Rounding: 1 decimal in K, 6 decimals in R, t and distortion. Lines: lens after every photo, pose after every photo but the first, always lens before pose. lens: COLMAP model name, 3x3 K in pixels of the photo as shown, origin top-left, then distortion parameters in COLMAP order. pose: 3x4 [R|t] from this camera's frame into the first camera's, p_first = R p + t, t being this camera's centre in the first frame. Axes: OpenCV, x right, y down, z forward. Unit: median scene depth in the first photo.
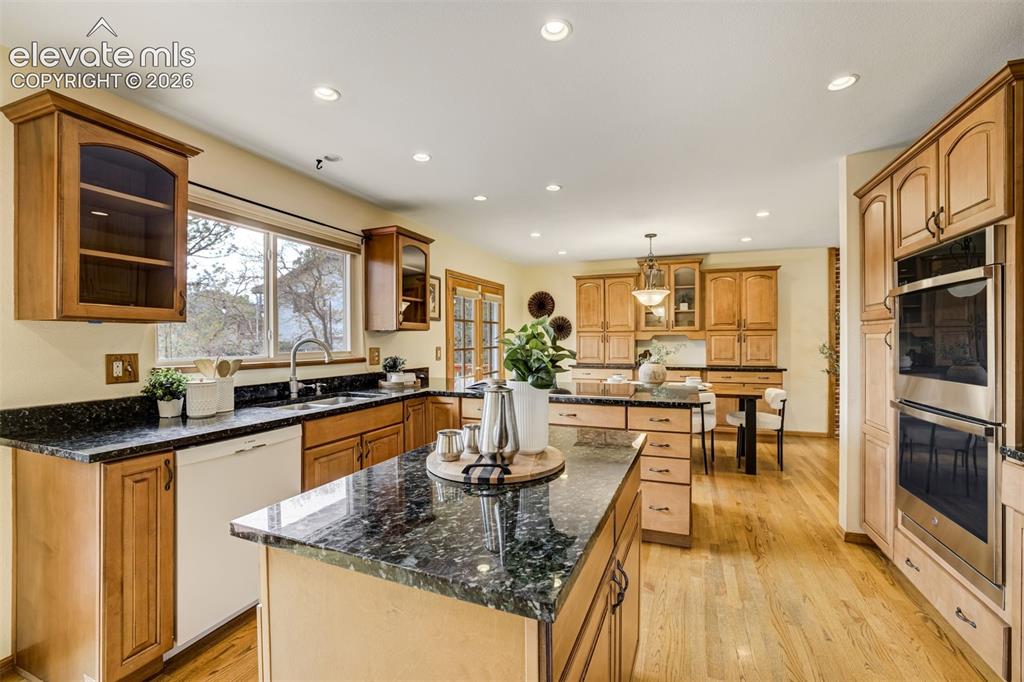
lens RADIAL K [[432.3, 0, 532.7], [0, 432.3, 340.0], [0, 0, 1]] dist [-0.037301, 0.008555]
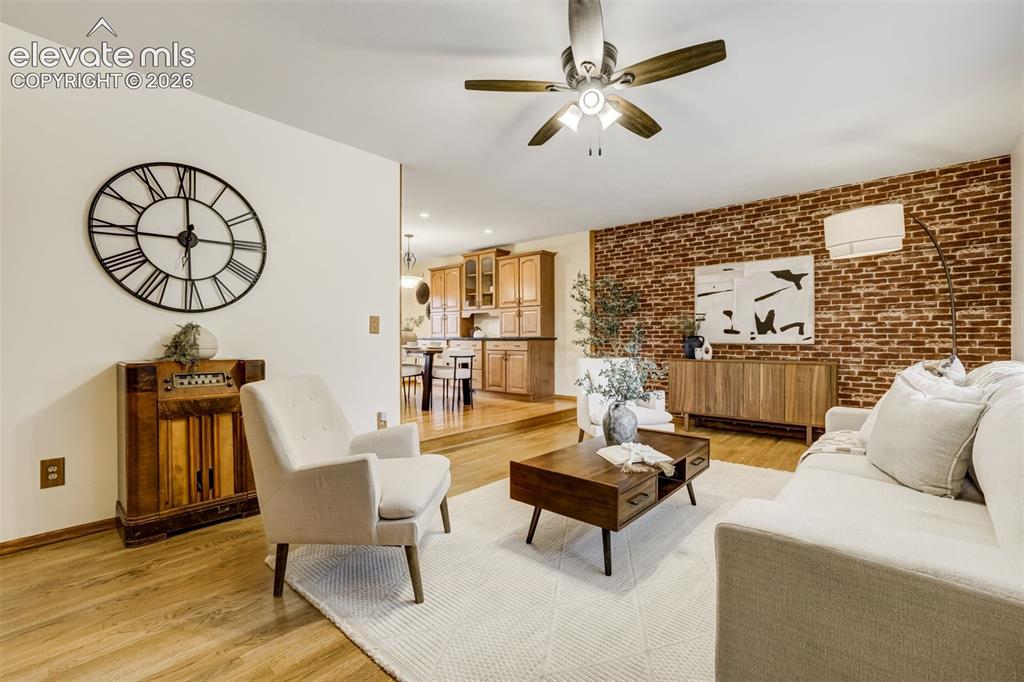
lens RADIAL K [[432.3, 0, 525.1], [0, 432.3, 337.2], [0, 0, 1]] dist [-0.037301, 0.008555]
pose [[0.940004, 0.003373, -0.341148, 1.572729], [-0.003239, 0.999994, 0.000963, 0.102546], [0.341149, 0.000199, 0.940009, -0.204106]]
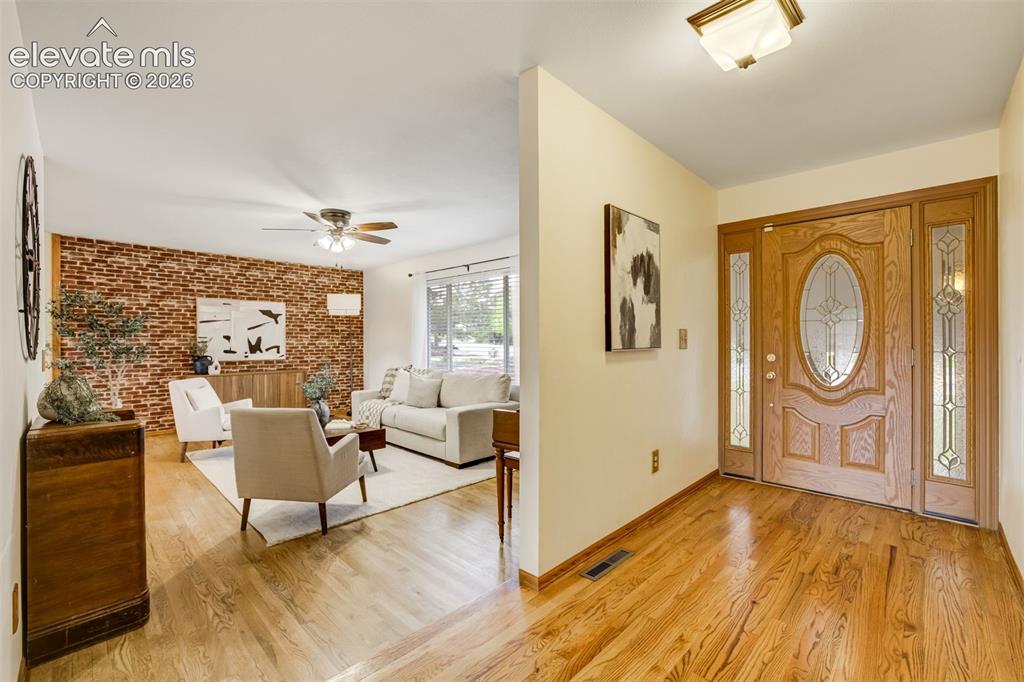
lens RADIAL K [[432.3, 0, 498.7], [0, 432.3, 341.5], [0, 0, 1]] dist [-0.037301, 0.008555]
pose [[0.421625, 0.003256, 0.906765, 0.451917], [-0.003853, 0.999991, -0.001799, 0.031536], [-0.906762, -0.002735, 0.421633, -0.505241]]
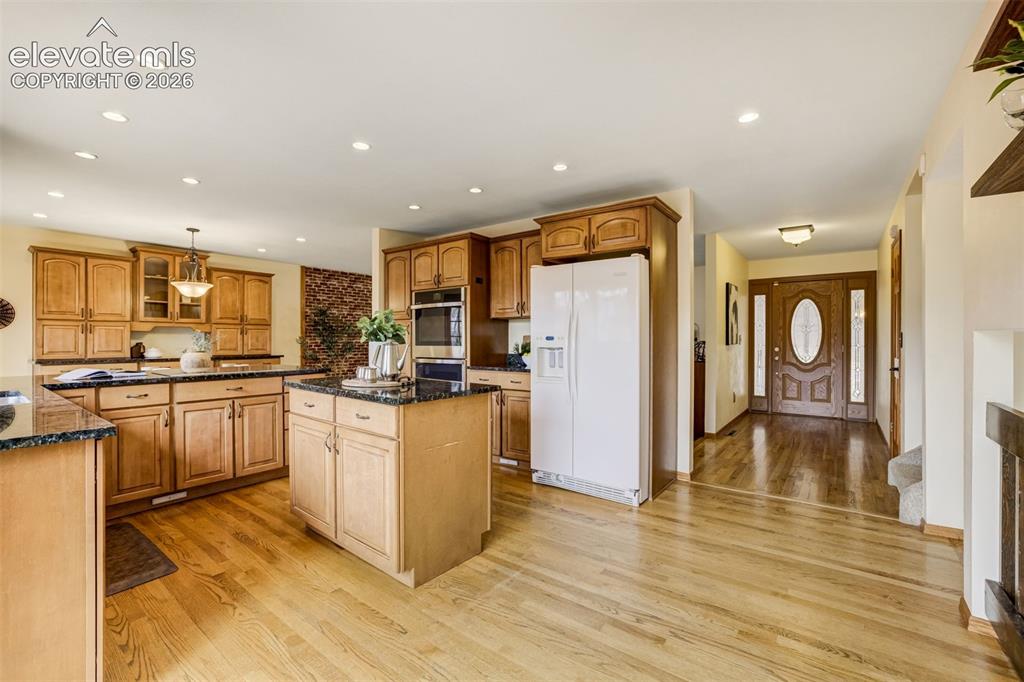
lens RADIAL K [[432.3, 0, 499.6], [0, 432.3, 342.1], [0, 0, 1]] dist [-0.037301, 0.008555]
pose [[0.314472, 0.000814, 0.949266, -0.688439], [-0.004750, 0.999988, 0.000716, 0.036390], [-0.949255, -0.004734, 0.314472, -0.050542]]
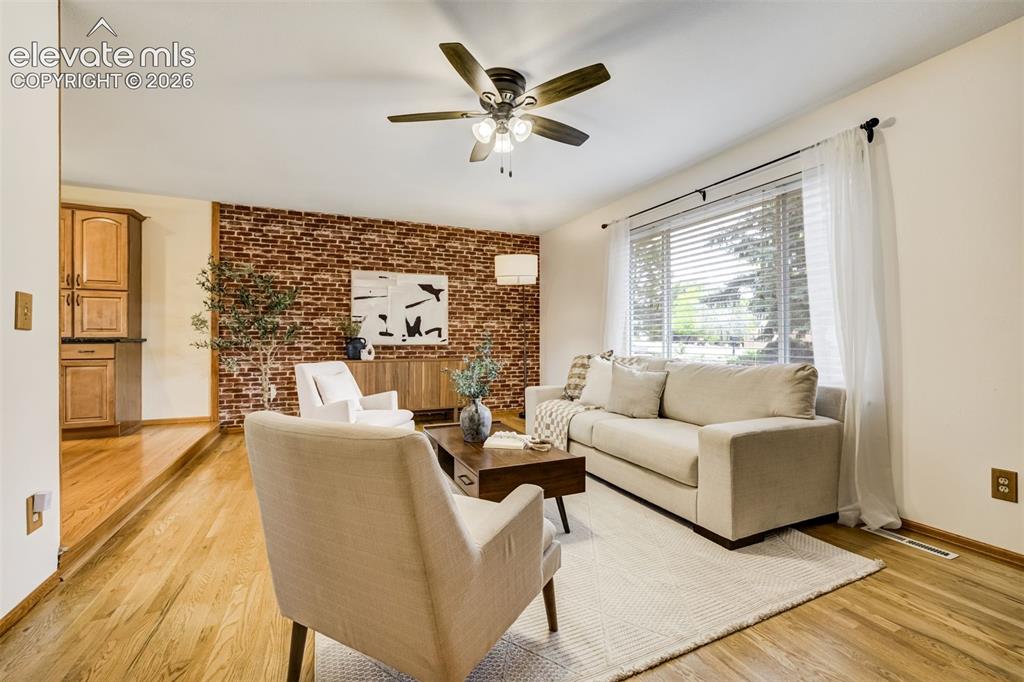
lens RADIAL K [[432.3, 0, 508.0], [0, 432.3, 337.1], [0, 0, 1]] dist [-0.037301, 0.008555]
pose [[0.718926, 0.010251, 0.695011, 0.904762], [-0.006598, 0.999947, -0.007923, 0.103827], [-0.695055, 0.001111, 0.718956, -0.065952]]
